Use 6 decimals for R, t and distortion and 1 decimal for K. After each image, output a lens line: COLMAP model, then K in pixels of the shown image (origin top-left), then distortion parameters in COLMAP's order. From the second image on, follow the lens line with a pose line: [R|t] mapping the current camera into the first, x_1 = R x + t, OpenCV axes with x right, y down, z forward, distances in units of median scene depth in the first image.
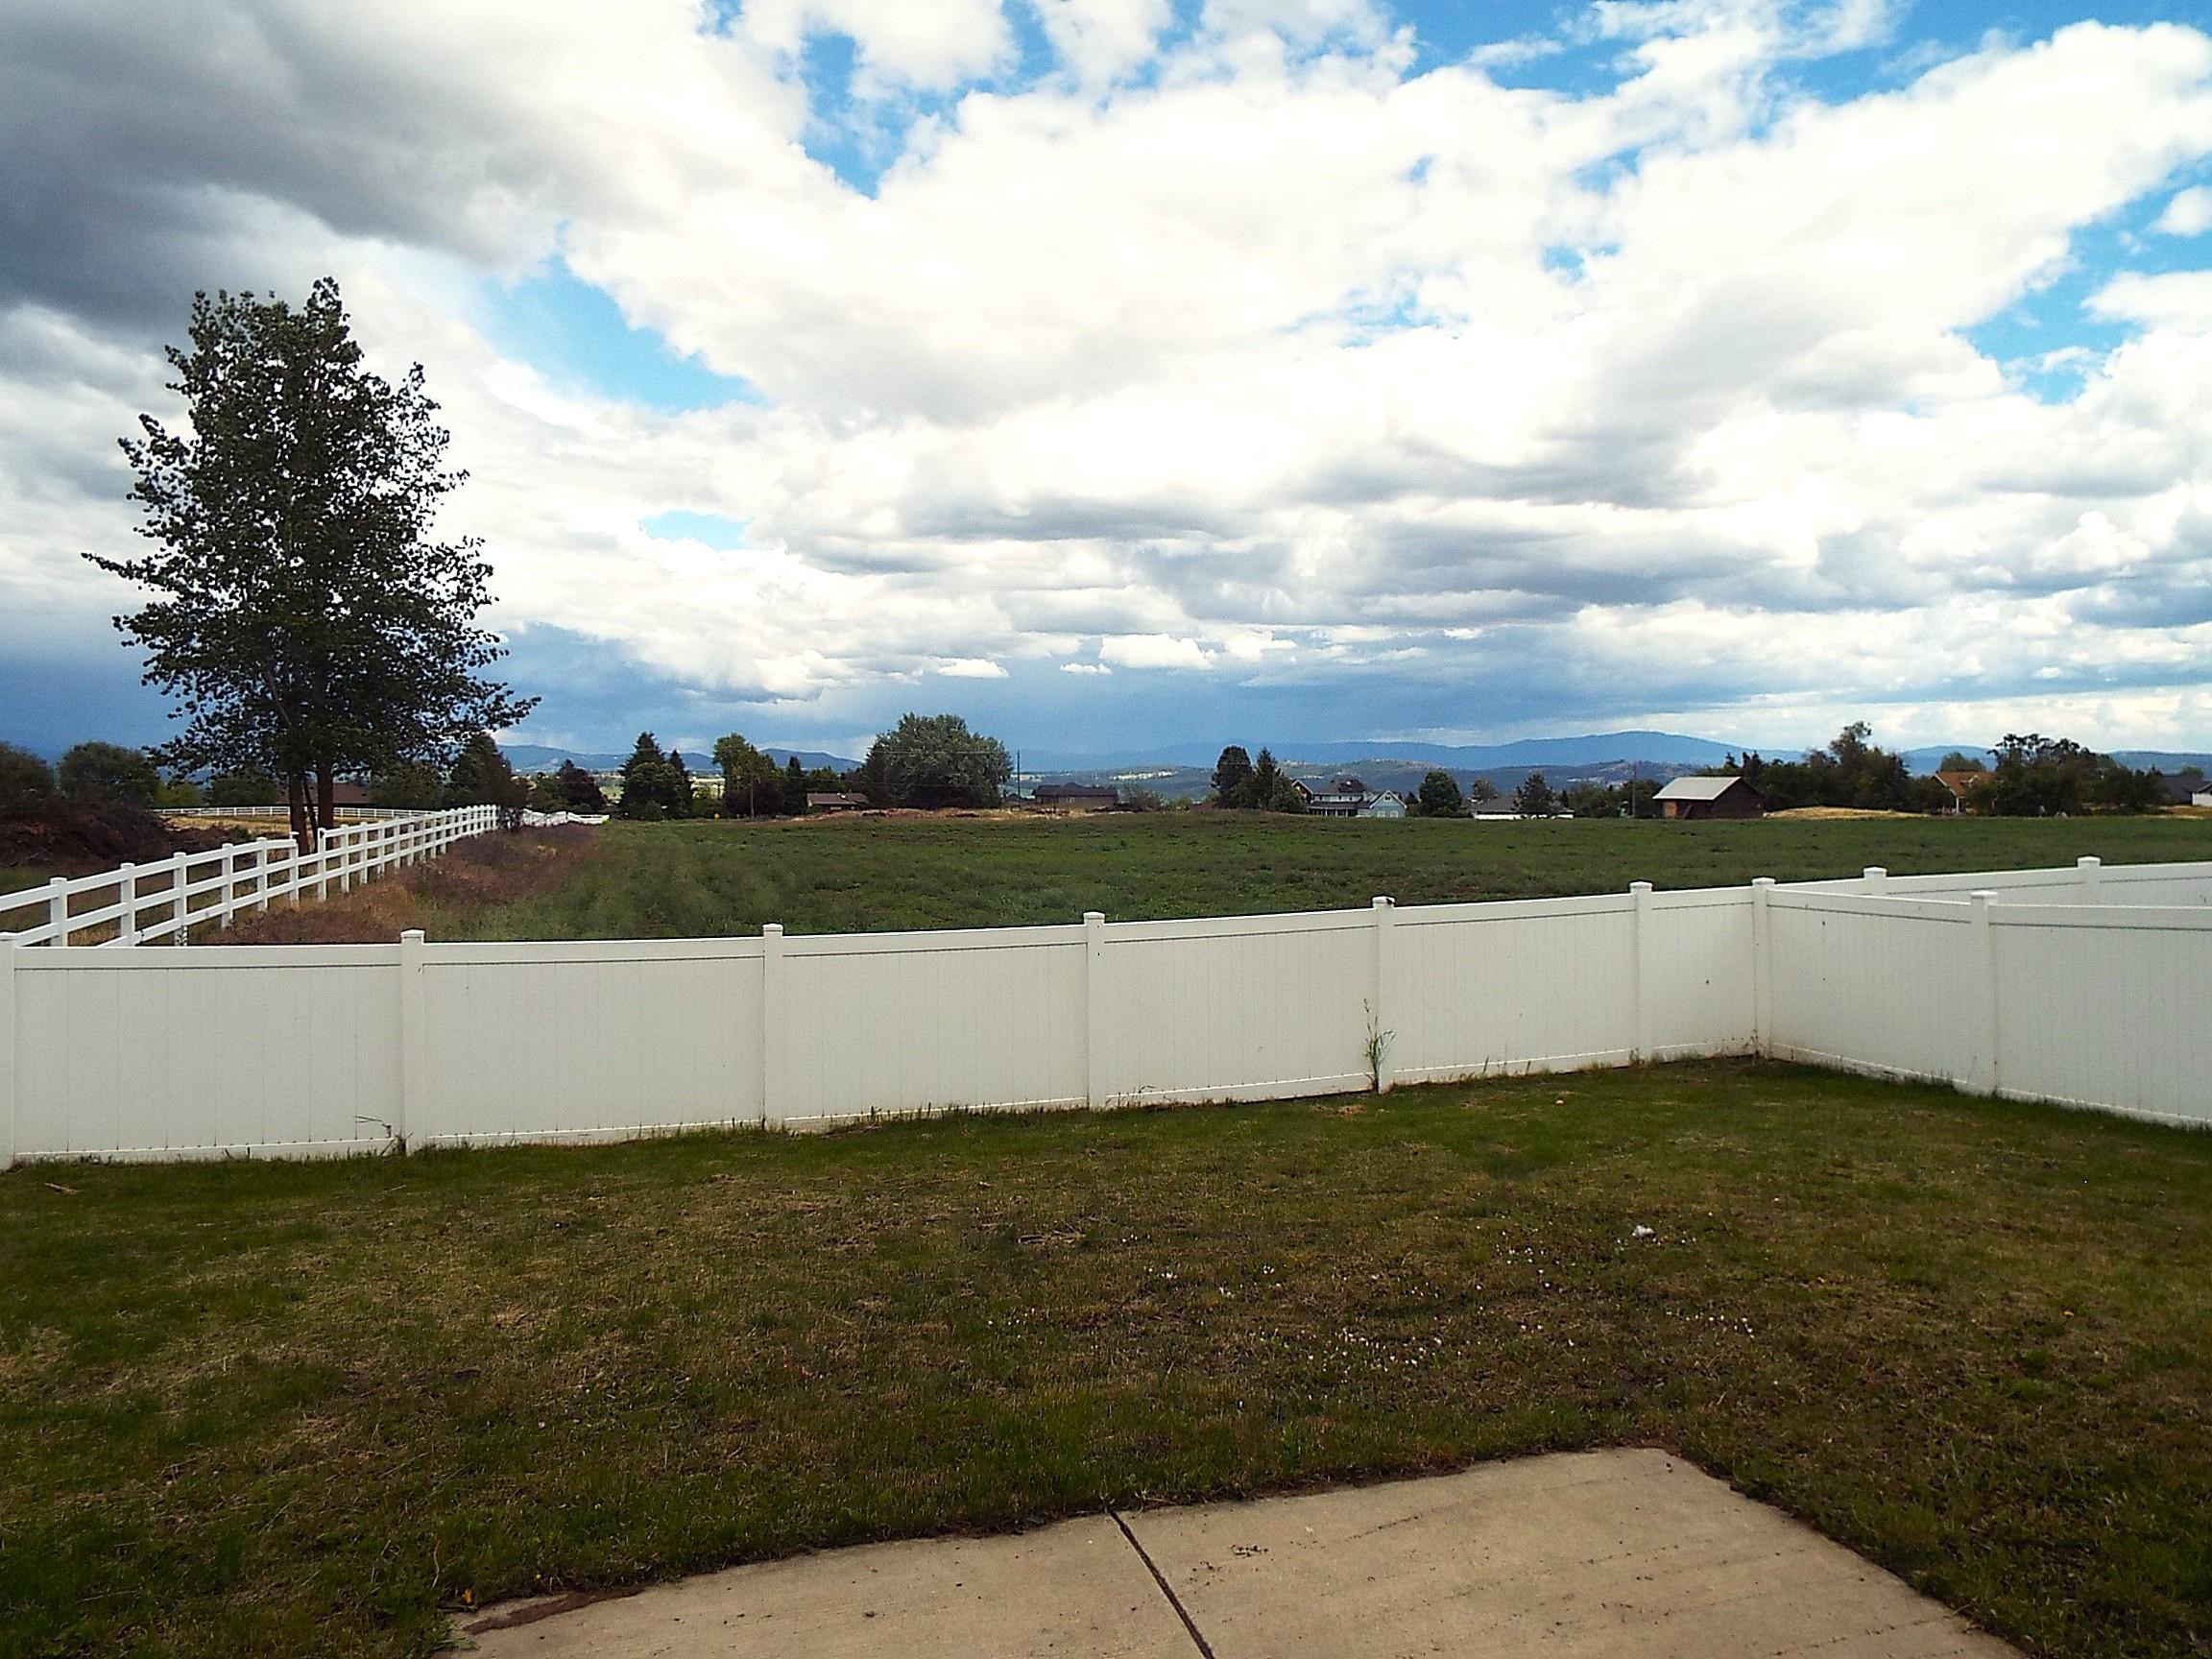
lens RADIAL K [[1592.8, 0, 1106.0], [0, 1592.8, 829.5], [0, 0, 1]] dist [-0.042956, 0.026239]
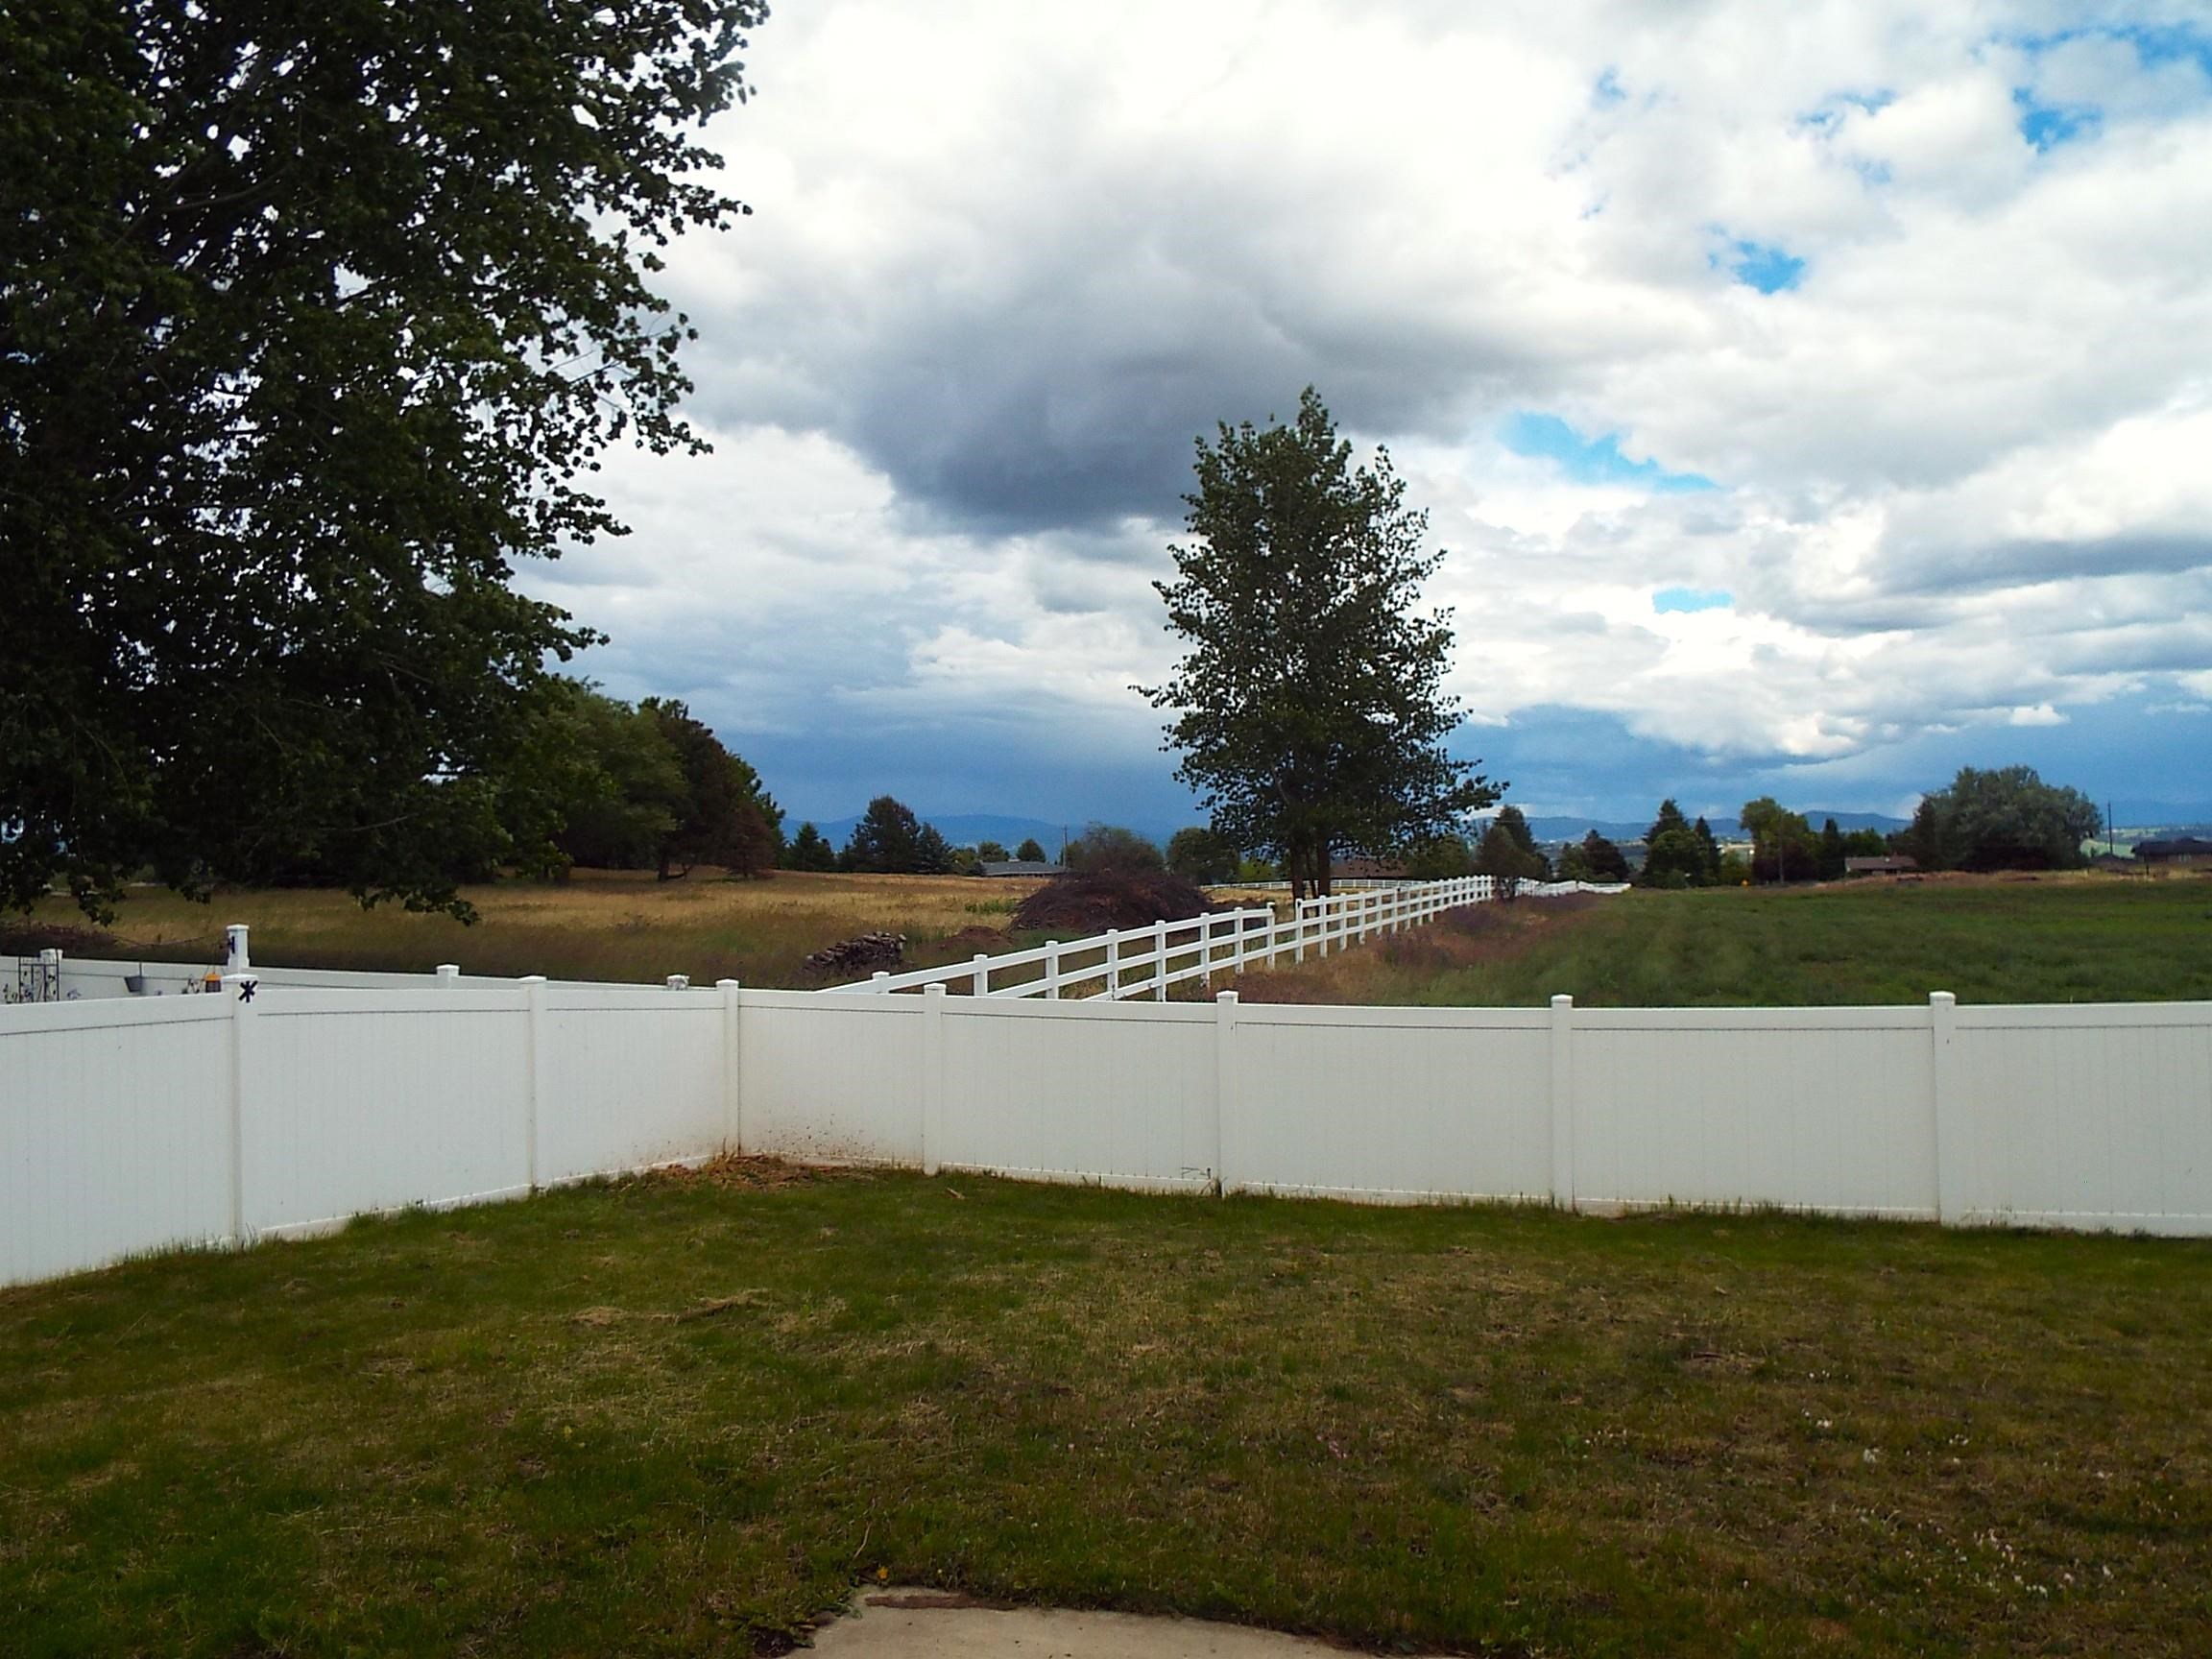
lens RADIAL K [[1592.8, 0, 1106.0], [0, 1592.8, 829.5], [0, 0, 1]] dist [-0.042956, 0.026239]
pose [[0.798172, -0.033395, -0.601503, 0.189634], [0.006987, 0.998908, -0.046186, 0.003049], [0.602389, 0.032661, 0.797534, 0.077317]]
